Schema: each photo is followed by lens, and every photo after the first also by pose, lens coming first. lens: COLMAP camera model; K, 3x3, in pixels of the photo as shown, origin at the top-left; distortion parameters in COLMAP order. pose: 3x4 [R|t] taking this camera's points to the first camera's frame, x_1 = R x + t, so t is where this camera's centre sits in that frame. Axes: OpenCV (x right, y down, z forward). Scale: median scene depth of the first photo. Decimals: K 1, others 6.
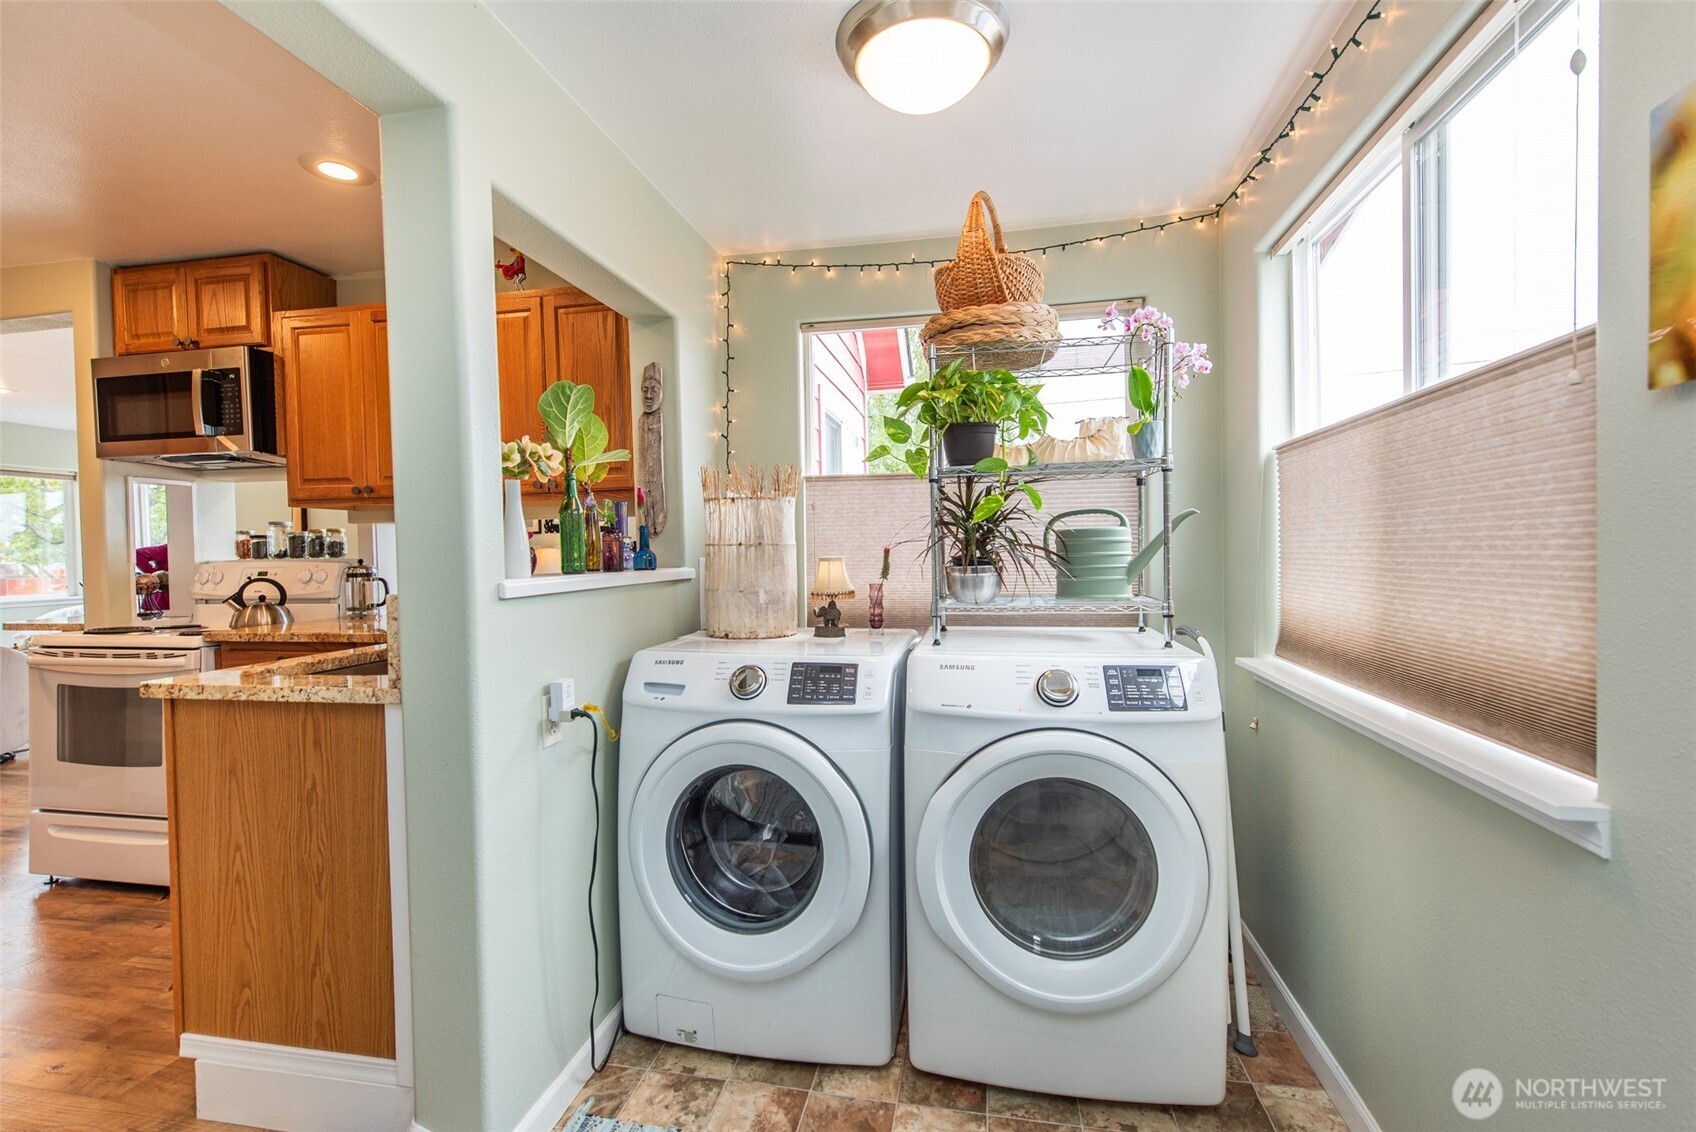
lens RADIAL K [[774.1, 0, 842.7], [0, 774.1, 566.6], [0, 0, 1]] dist [-0.003487, -0.000254]
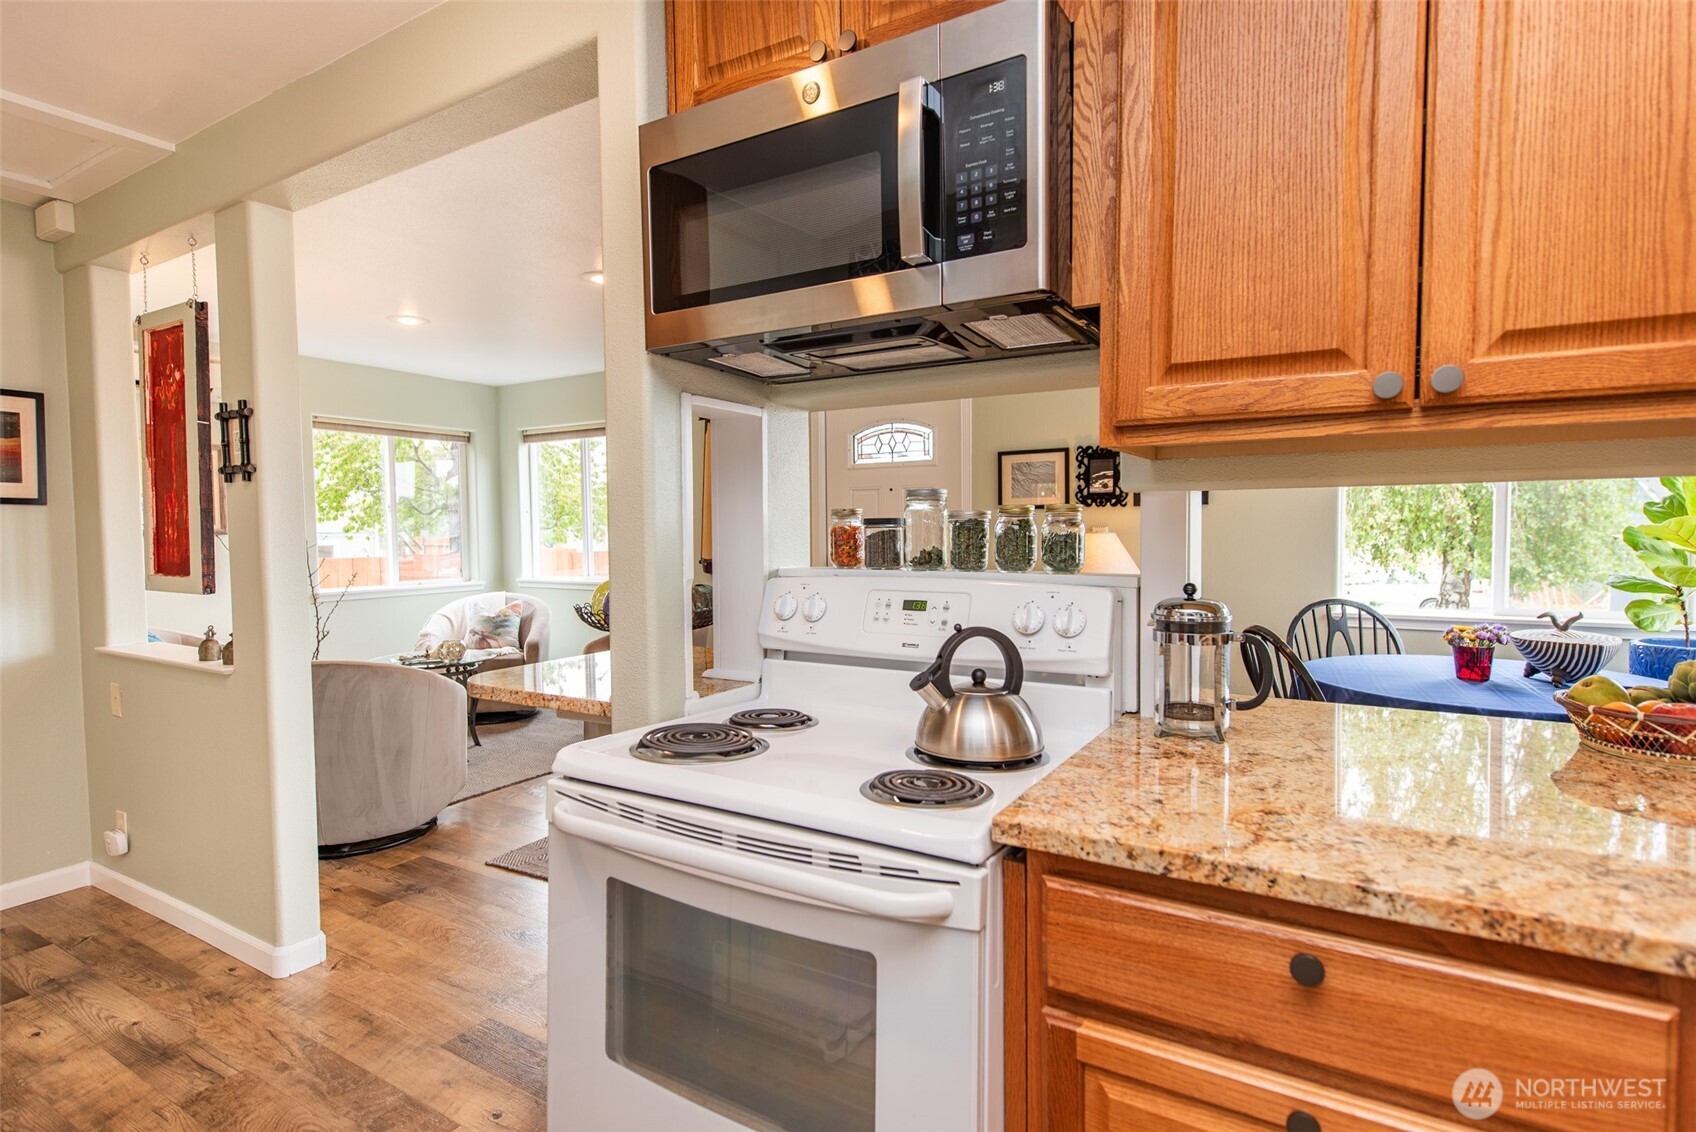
lens RADIAL K [[917.2, 0, 845.5], [0, 917.2, 567.0], [0, 0, 1]] dist [-0.001214, -0.000512]
pose [[0.935773, 0.018076, -0.352140, -0.638514], [-0.007649, 0.999491, 0.030979, -0.030648], [0.352521, -0.026296, 0.935434, 0.514811]]
